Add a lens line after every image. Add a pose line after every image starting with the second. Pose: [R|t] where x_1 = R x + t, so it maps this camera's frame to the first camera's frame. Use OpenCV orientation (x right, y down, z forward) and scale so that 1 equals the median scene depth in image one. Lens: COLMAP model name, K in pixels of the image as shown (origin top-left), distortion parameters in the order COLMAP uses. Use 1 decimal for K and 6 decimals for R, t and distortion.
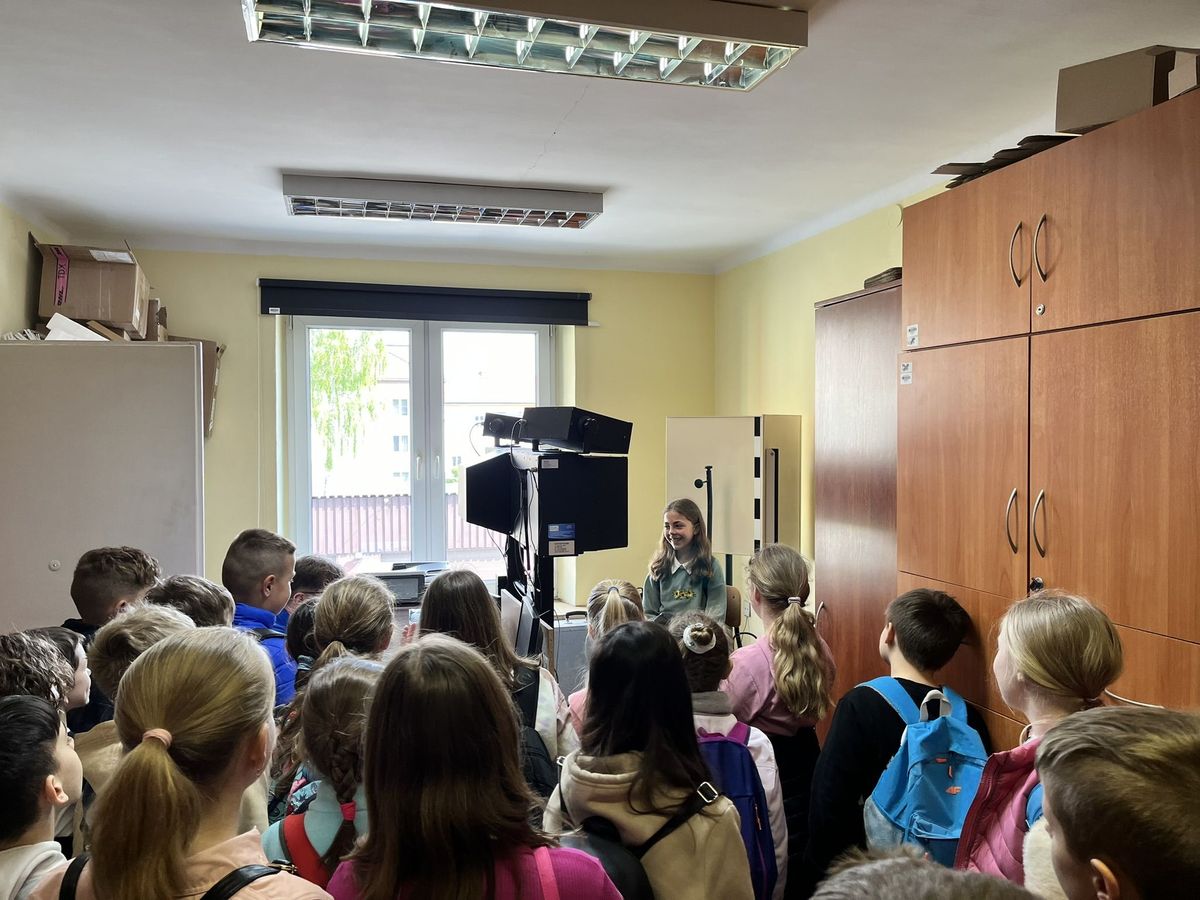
lens RADIAL K [[902.6, 0, 598.6], [0, 902.6, 452.6], [0, 0, 1]] dist [0.070885, -0.093615]
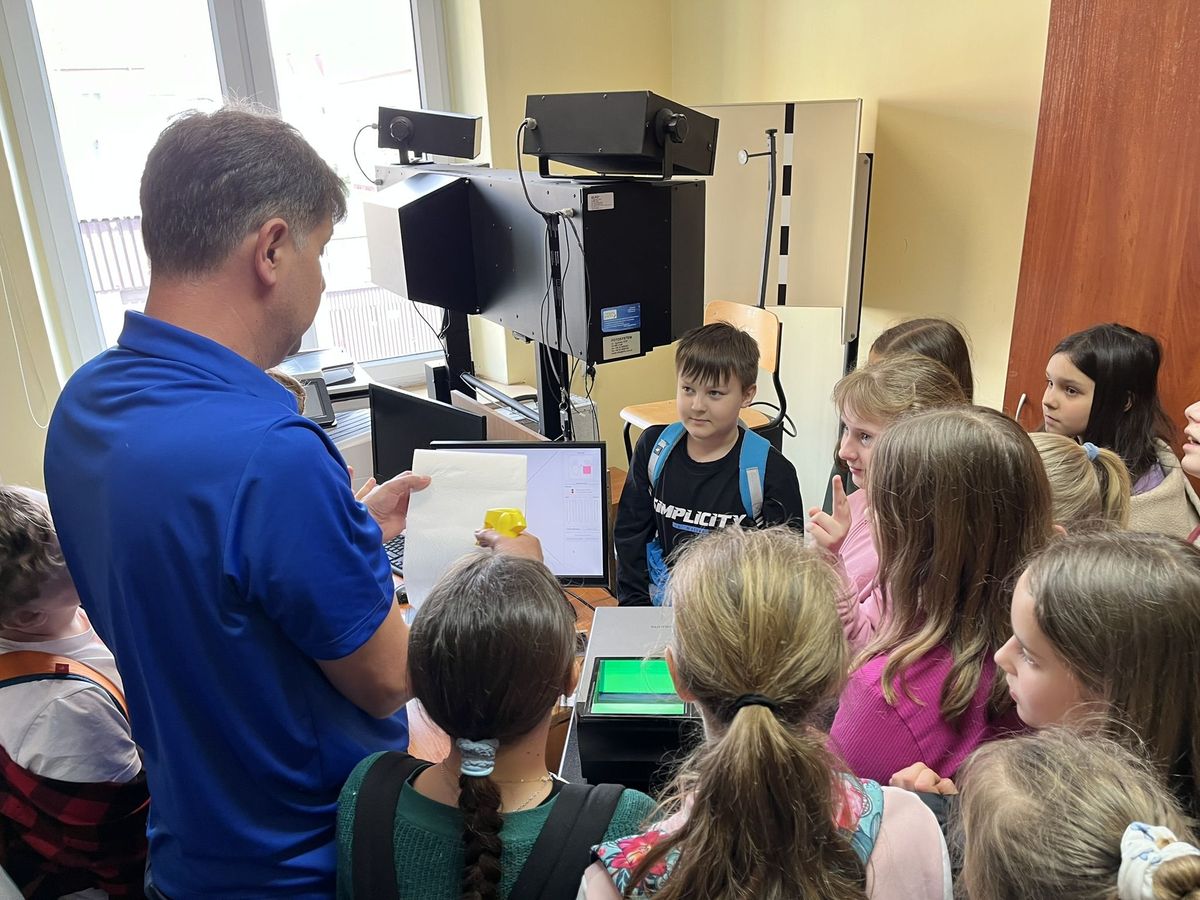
lens RADIAL K [[902.6, 0, 606.0], [0, 902.6, 441.4], [0, 0, 1]] dist [0.070885, -0.093615]
pose [[0.962474, -0.115284, 0.245670, -0.168378], [0.034087, 0.949468, 0.312008, -0.017950], [-0.269225, -0.291926, 0.917768, 0.351347]]
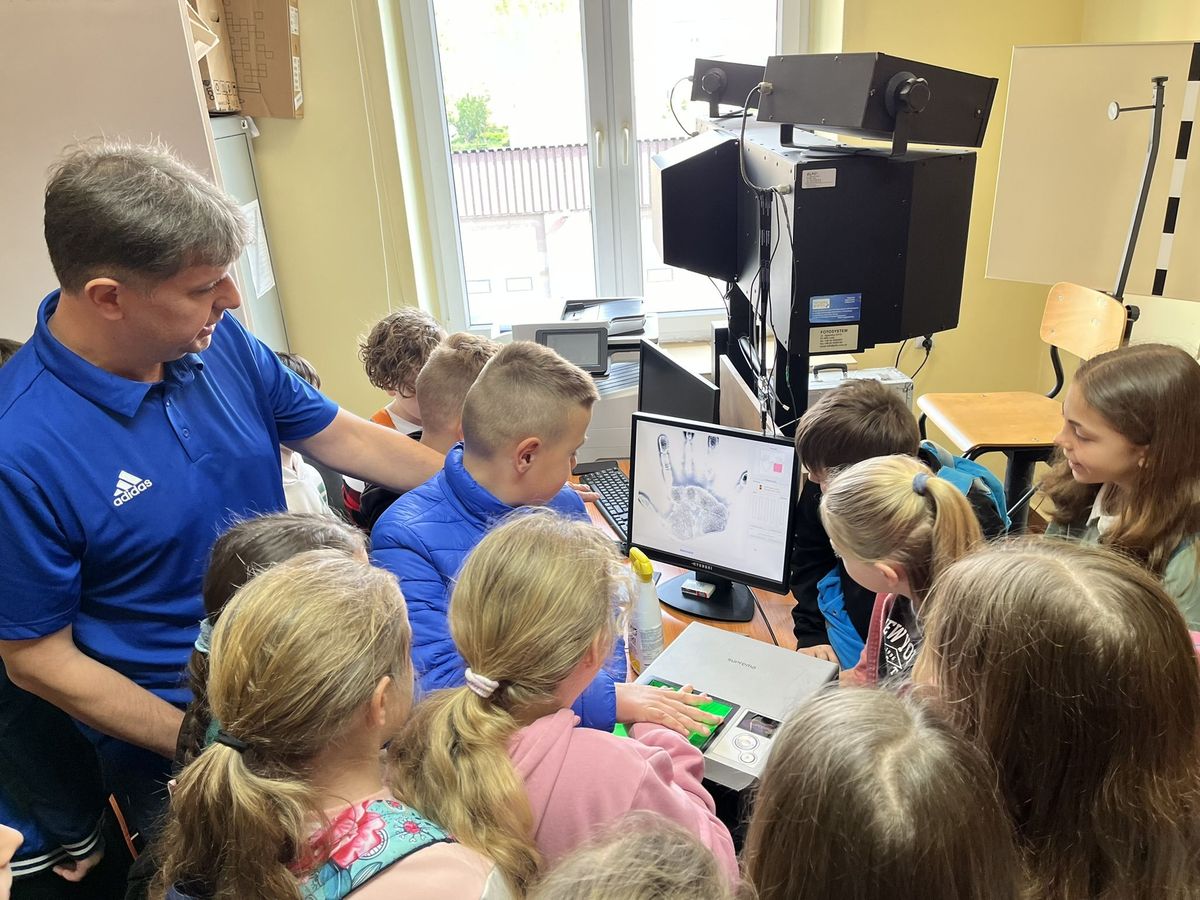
lens RADIAL K [[902.6, 0, 610.4], [0, 902.6, 435.5], [0, 0, 1]] dist [0.070885, -0.093615]
pose [[0.975594, 0.038845, -0.216118, -0.042191], [0.042389, 0.932397, 0.358941, -0.033331], [0.215451, -0.359342, 0.907995, 0.373106]]
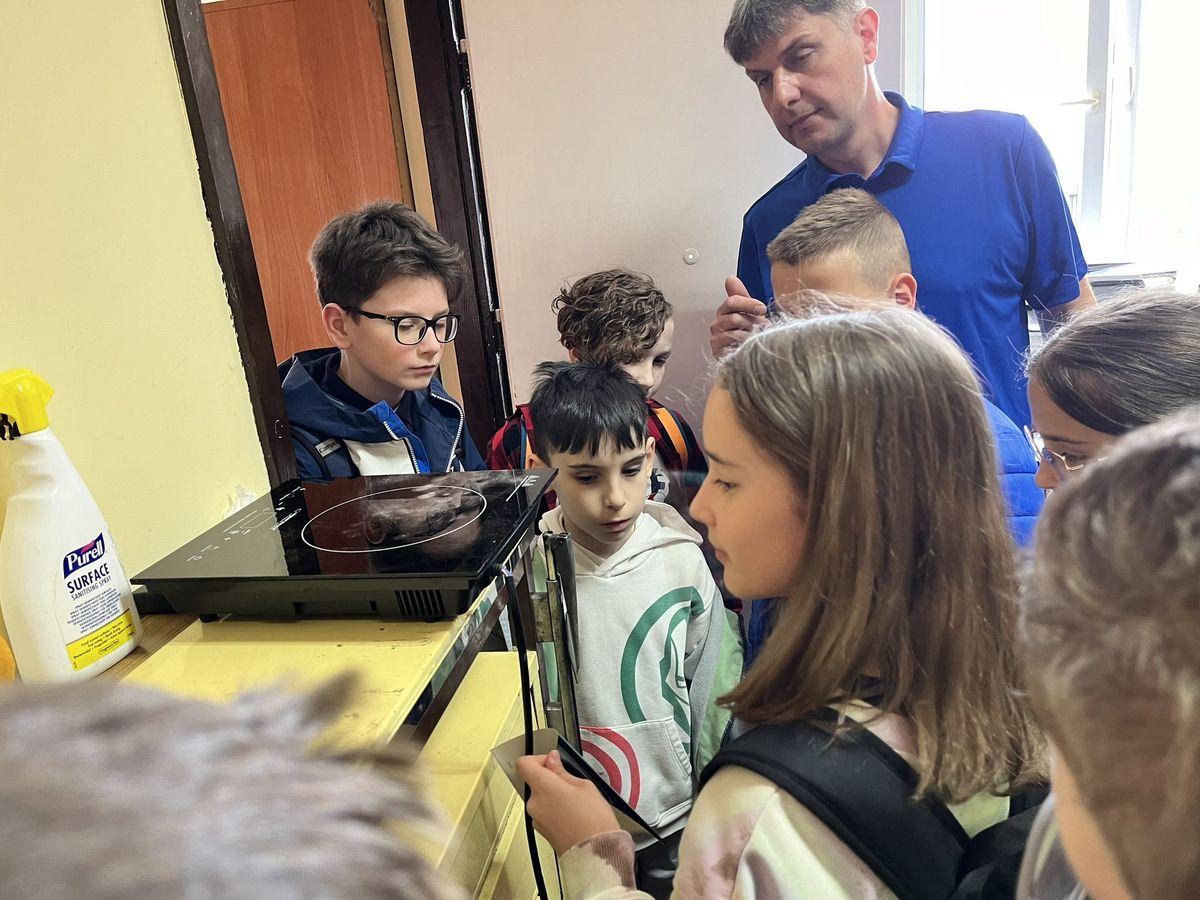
lens RADIAL K [[902.6, 0, 597.2], [0, 902.6, 451.2], [0, 0, 1]] dist [0.070885, -0.093615]
pose [[0.879160, 0.059479, -0.472800, -0.228222], [0.079446, 0.959999, 0.268497, 0.051397], [0.469857, -0.273613, 0.839267, 0.272684]]
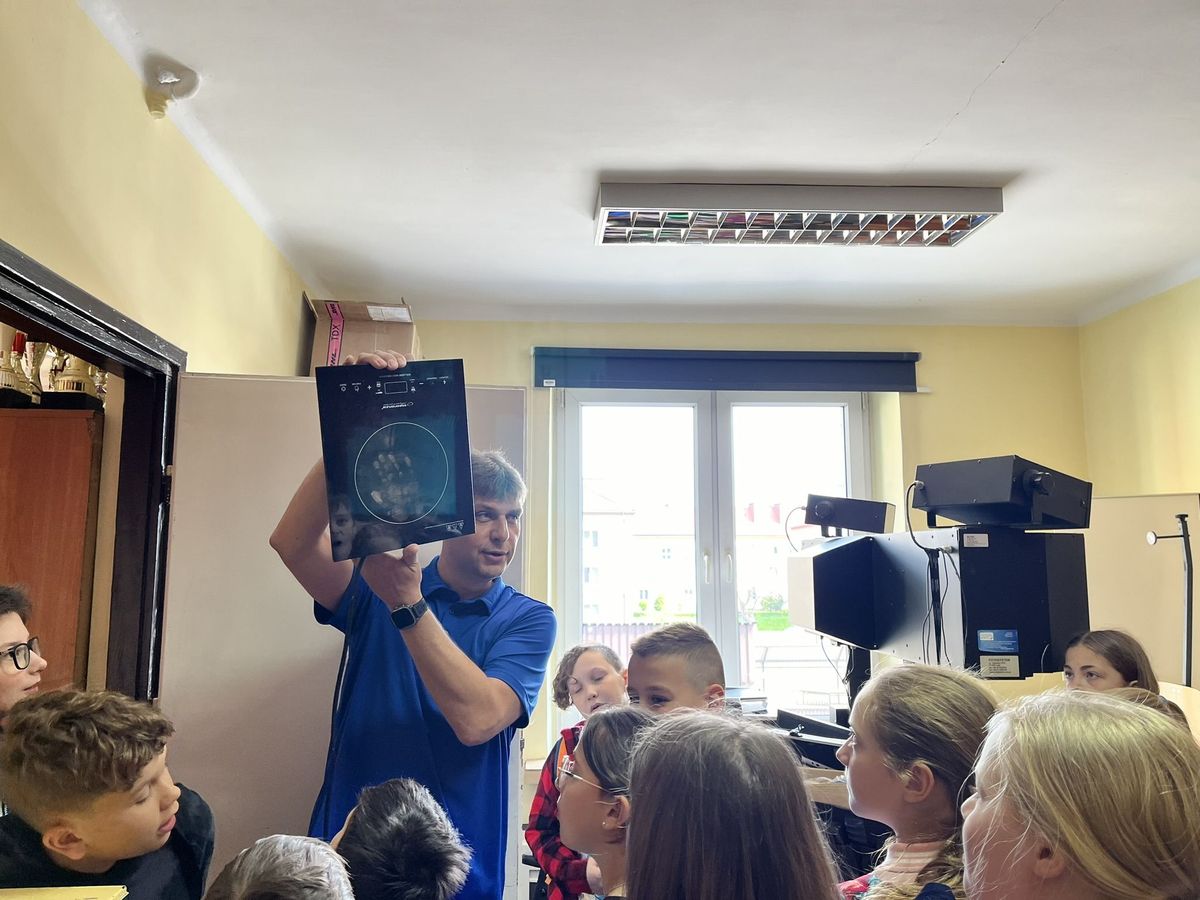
lens RADIAL K [[902.6, 0, 592.8], [0, 902.6, 459.3], [0, 0, 1]] dist [0.070885, -0.093615]
pose [[0.978682, -0.020735, -0.204331, -0.159605], [-0.008117, 0.990208, -0.139364, 0.040719], [0.205219, 0.138052, 0.968931, 0.207746]]
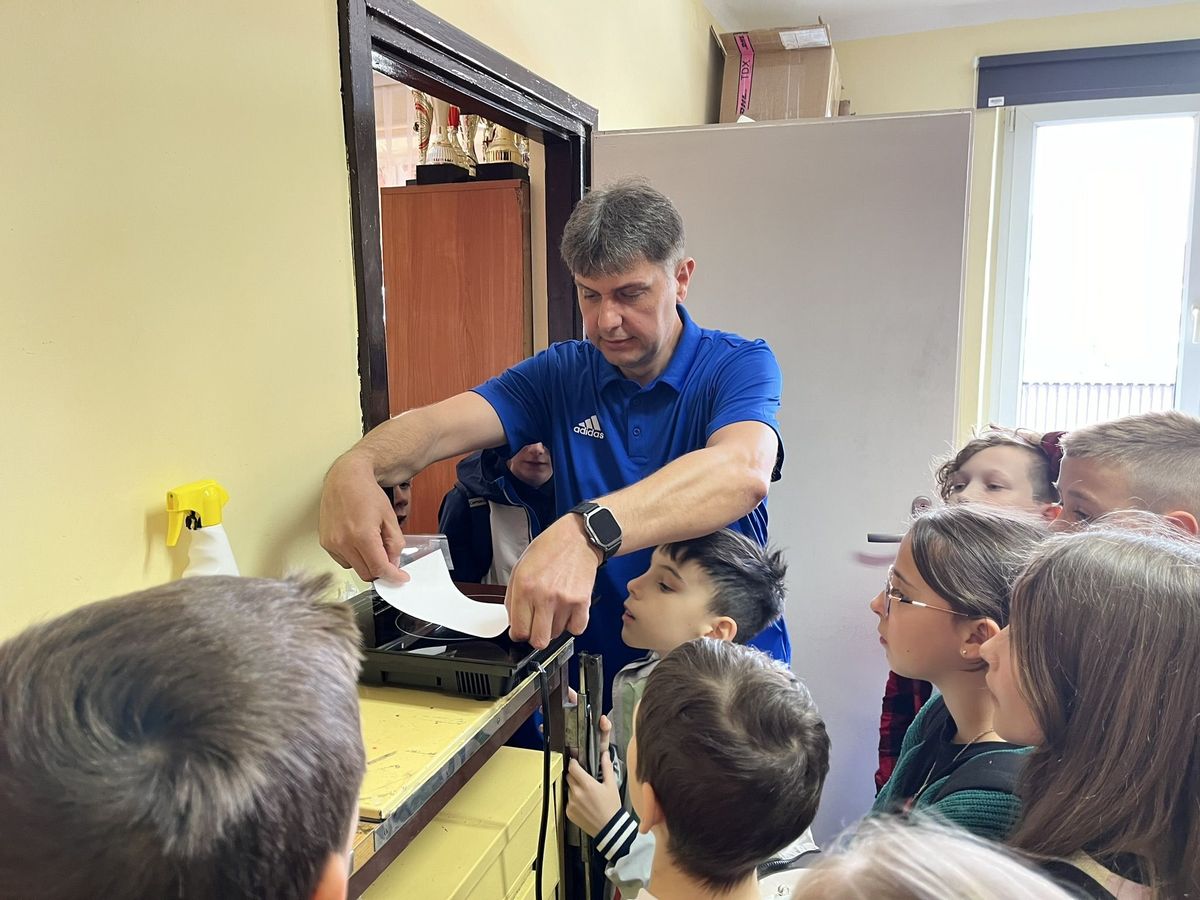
lens RADIAL K [[902.6, 0, 597.9], [0, 902.6, 453.7], [0, 0, 1]] dist [0.070885, -0.093615]
pose [[0.801030, 0.082416, -0.592923, -0.177726], [-0.007955, 0.991855, 0.127120, 0.034339], [0.598571, -0.097110, 0.795162, 0.238140]]
